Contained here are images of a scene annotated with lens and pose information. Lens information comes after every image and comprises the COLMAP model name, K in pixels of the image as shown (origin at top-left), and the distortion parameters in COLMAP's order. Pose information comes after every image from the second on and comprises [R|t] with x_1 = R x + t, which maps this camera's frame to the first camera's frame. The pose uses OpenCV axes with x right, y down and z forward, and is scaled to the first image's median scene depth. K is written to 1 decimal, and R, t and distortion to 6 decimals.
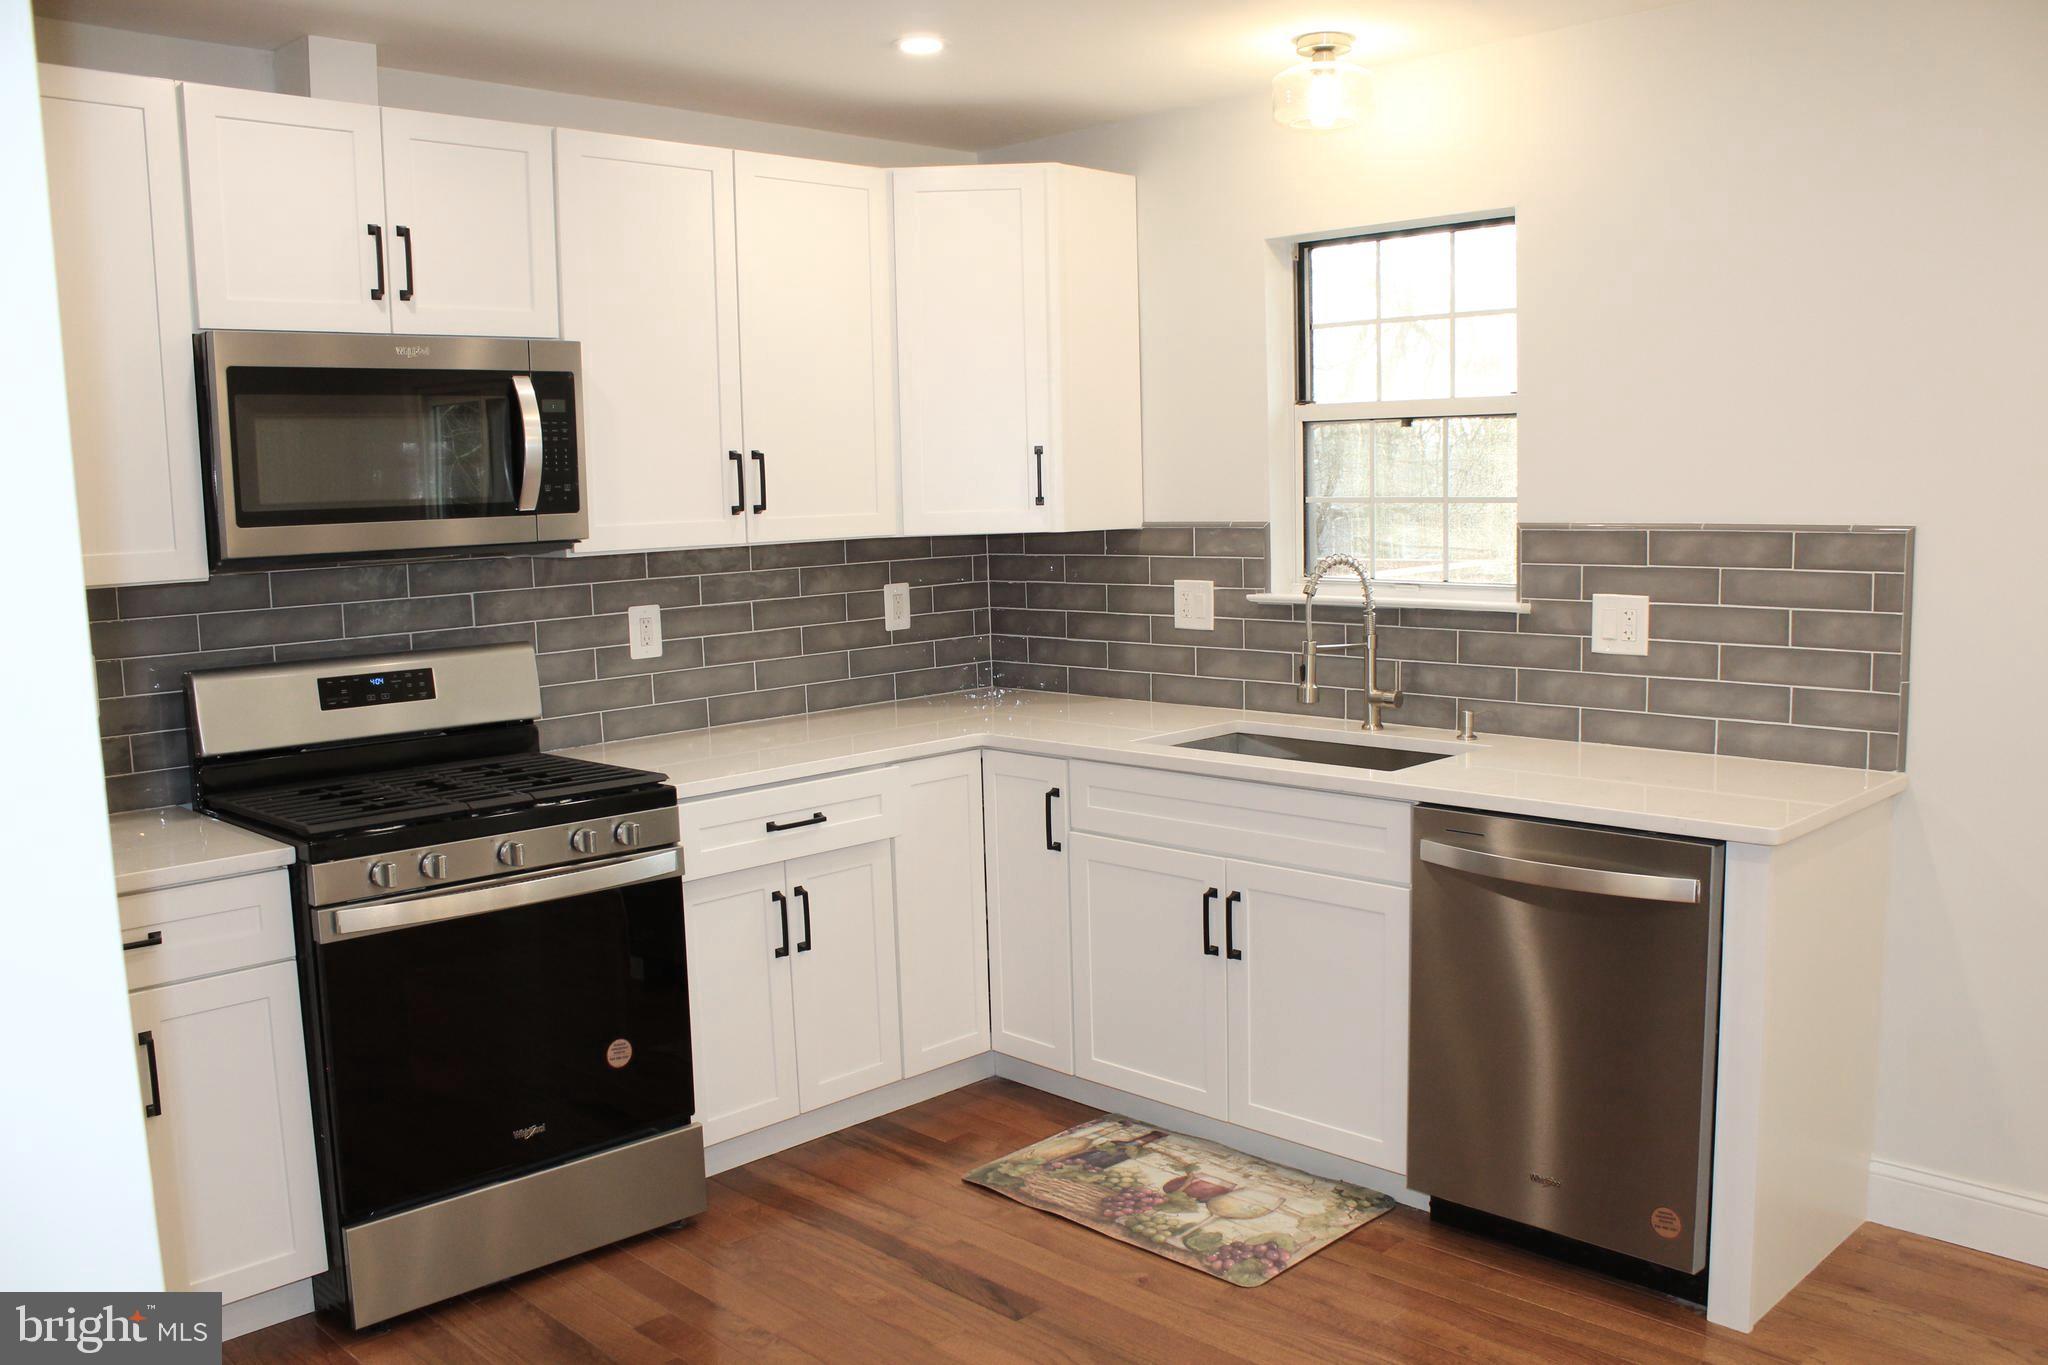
lens RADIAL K [[1644.1, 0, 1033.1], [0, 1644.1, 679.1], [0, 0, 1]] dist [-0.183769, 0.131356]
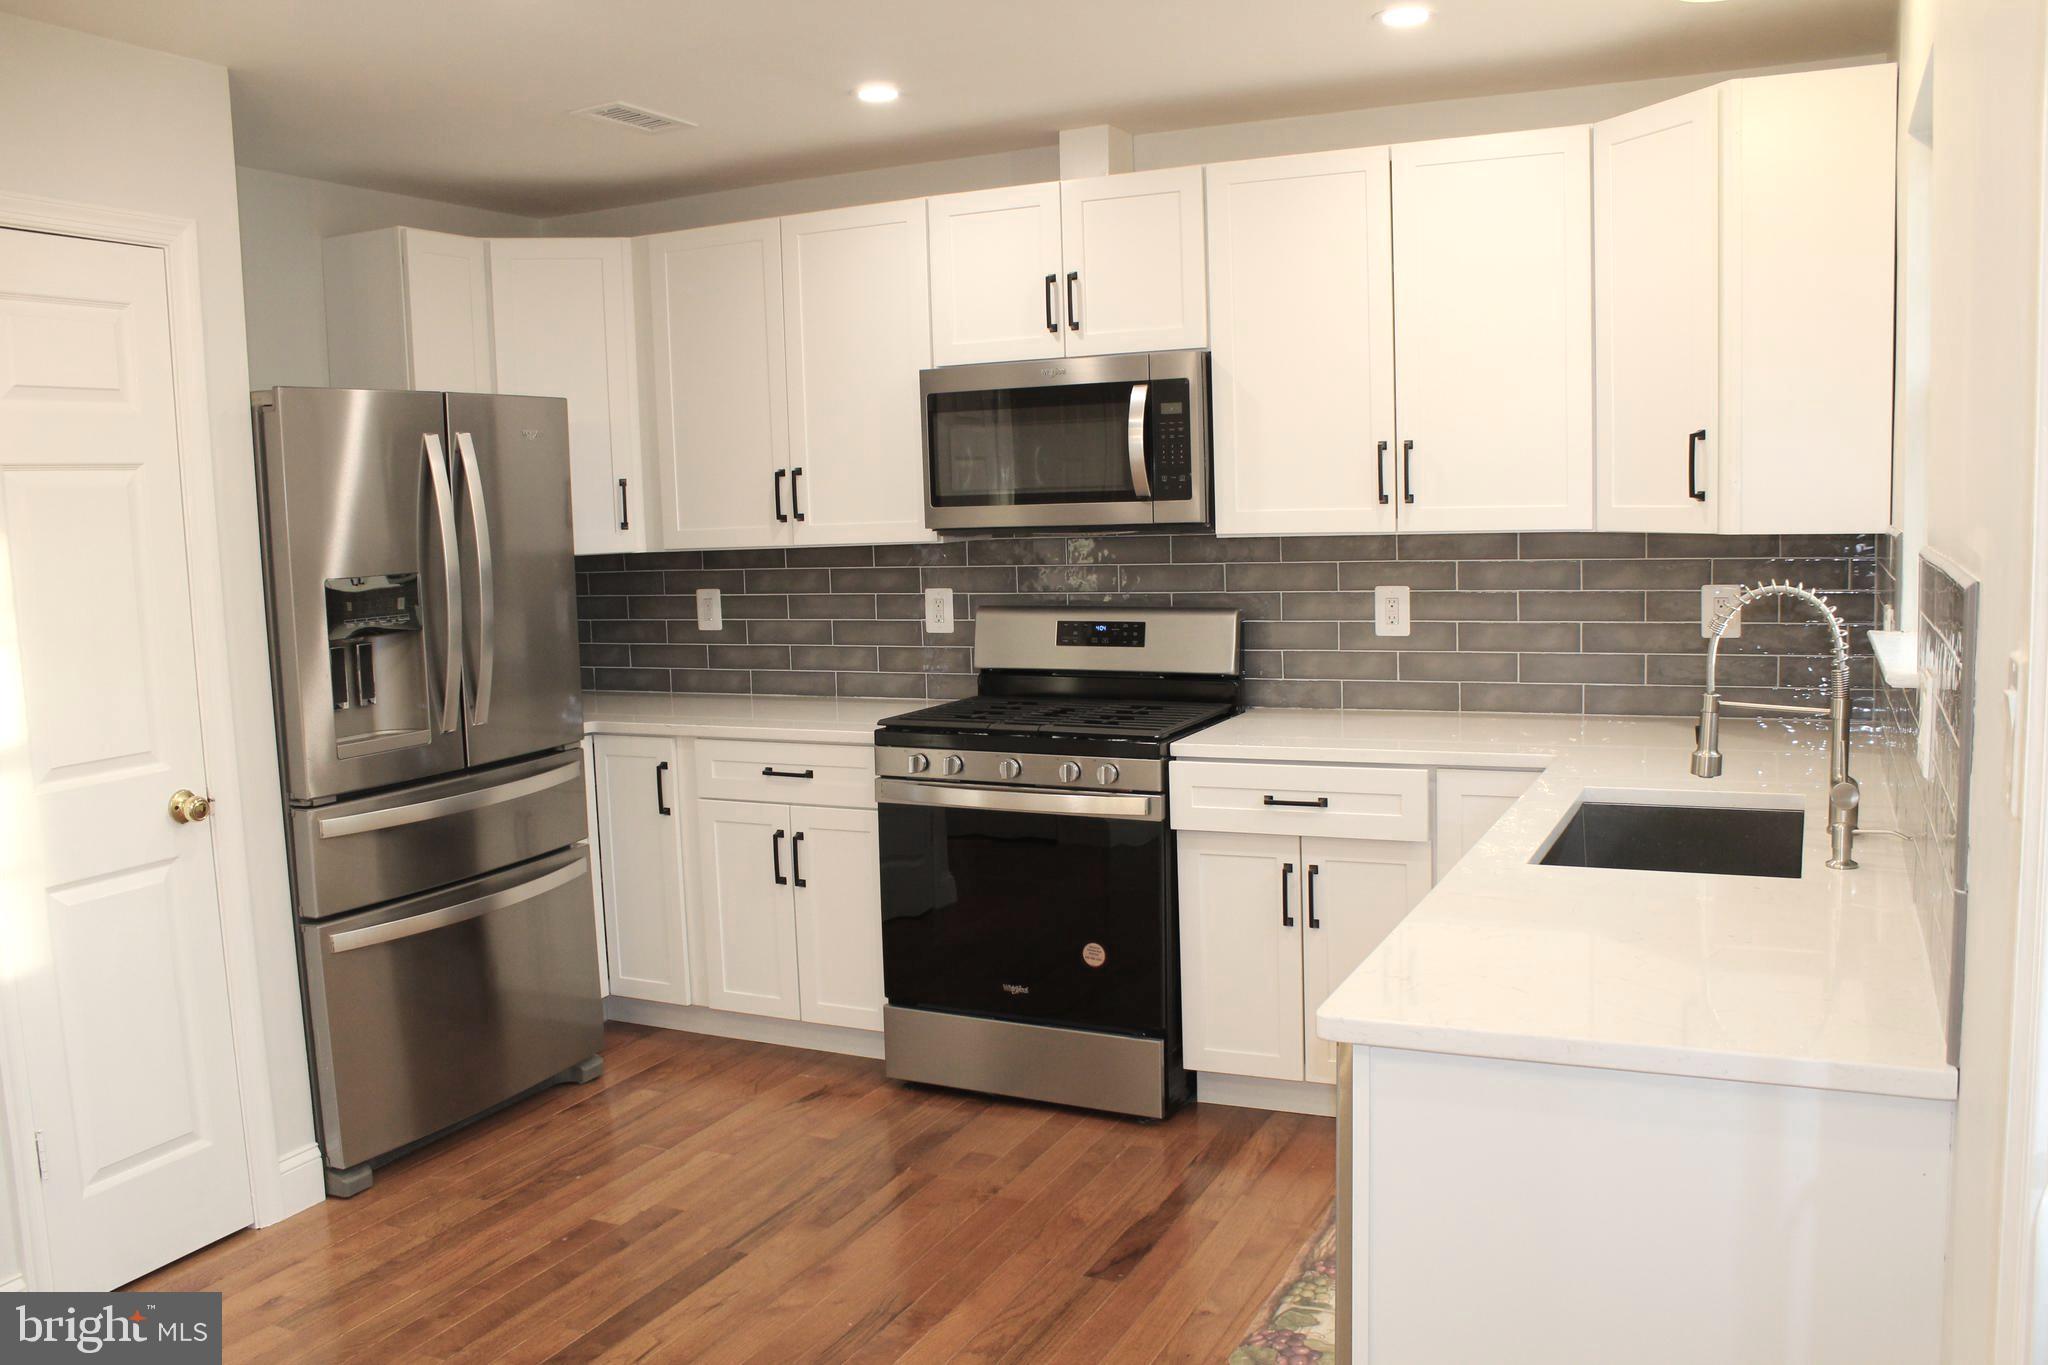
lens RADIAL K [[1644.1, 0, 1033.1], [0, 1644.1, 679.1], [0, 0, 1]] dist [-0.183769, 0.131356]
pose [[0.363019, 0.119821, -0.924046, 0.768994], [-0.087100, 0.991719, 0.094379, -0.075768], [0.927702, 0.046223, 0.370449, 0.464775]]
